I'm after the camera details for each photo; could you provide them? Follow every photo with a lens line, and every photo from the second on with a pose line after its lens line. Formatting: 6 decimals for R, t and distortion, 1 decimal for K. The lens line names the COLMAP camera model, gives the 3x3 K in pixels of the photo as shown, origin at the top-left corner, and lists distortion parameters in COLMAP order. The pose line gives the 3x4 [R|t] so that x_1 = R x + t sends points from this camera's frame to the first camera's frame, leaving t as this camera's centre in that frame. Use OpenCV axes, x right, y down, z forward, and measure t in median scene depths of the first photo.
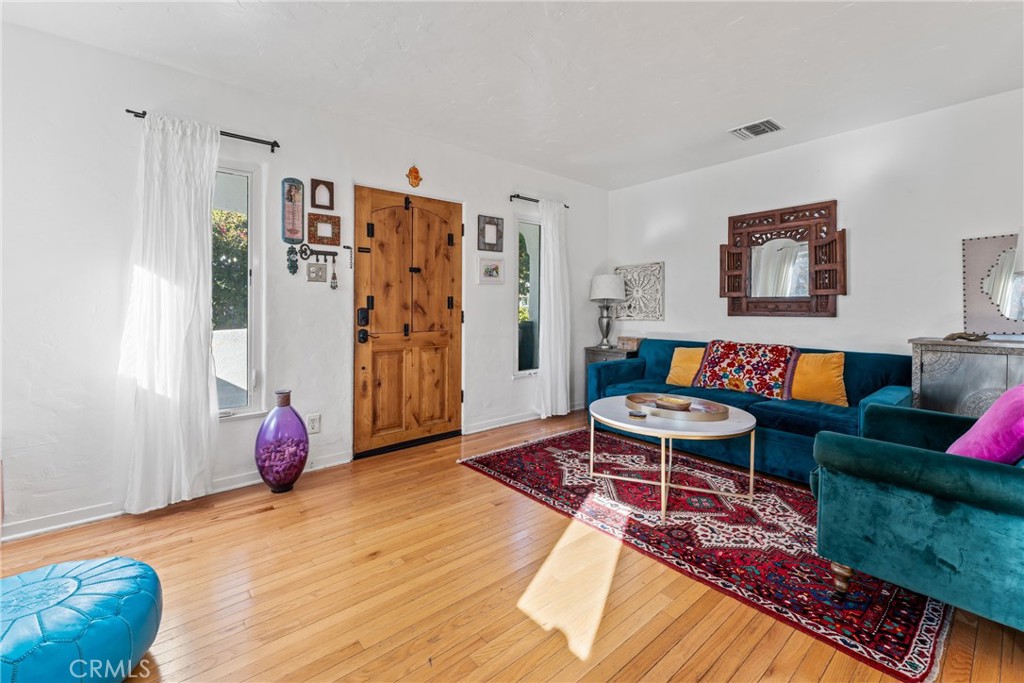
lens RADIAL K [[411.9, 0, 516.3], [0, 411.9, 307.8], [0, 0, 1]] dist [0.000722, 0.000151]
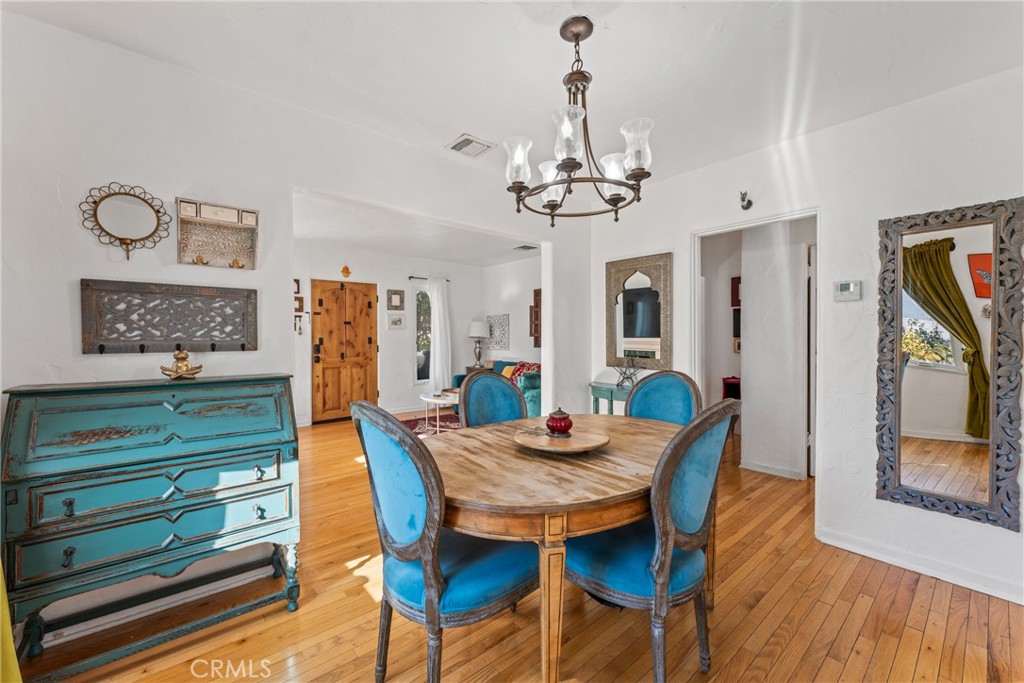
lens RADIAL K [[411.9, 0, 518.1], [0, 411.9, 337.9], [0, 0, 1]] dist [0.000722, 0.000151]
pose [[0.999796, -0.003384, -0.019926, 0.551672], [0.003539, 0.999964, 0.007738, -0.037988], [0.019899, -0.007807, 0.999772, -0.812574]]
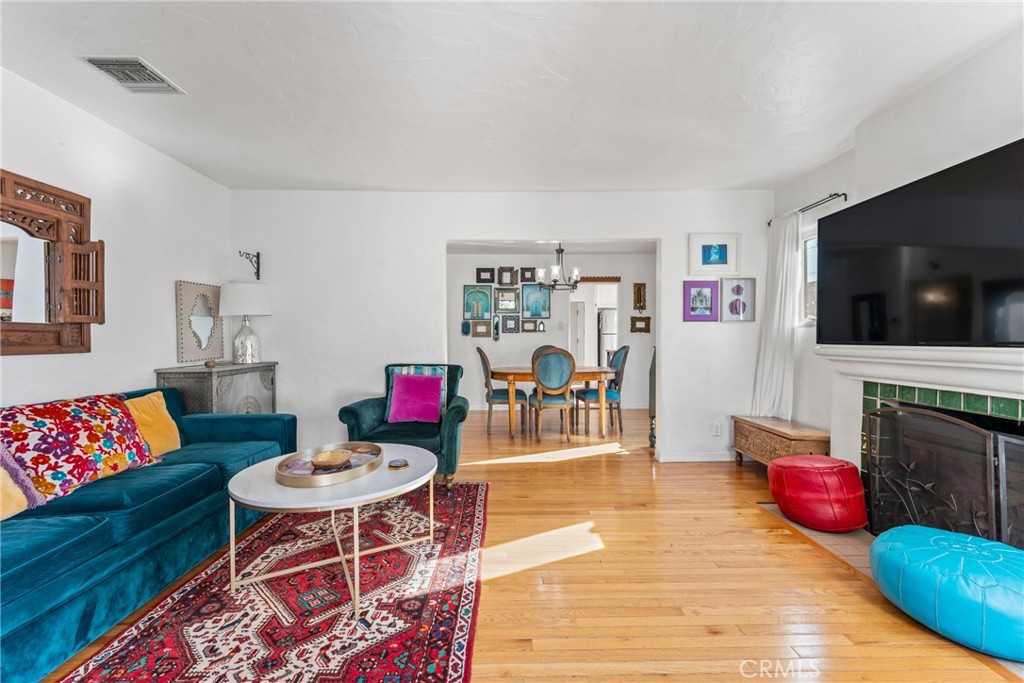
lens RADIAL K [[411.9, 0, 516.3], [0, 411.9, 344.0], [0, 0, 1]] dist [0.000722, 0.000151]
pose [[-0.762741, -0.010977, 0.646611, -0.327115], [-0.002676, 0.999901, 0.013818, -0.005322], [-0.646699, 0.008810, -0.762695, 1.088194]]
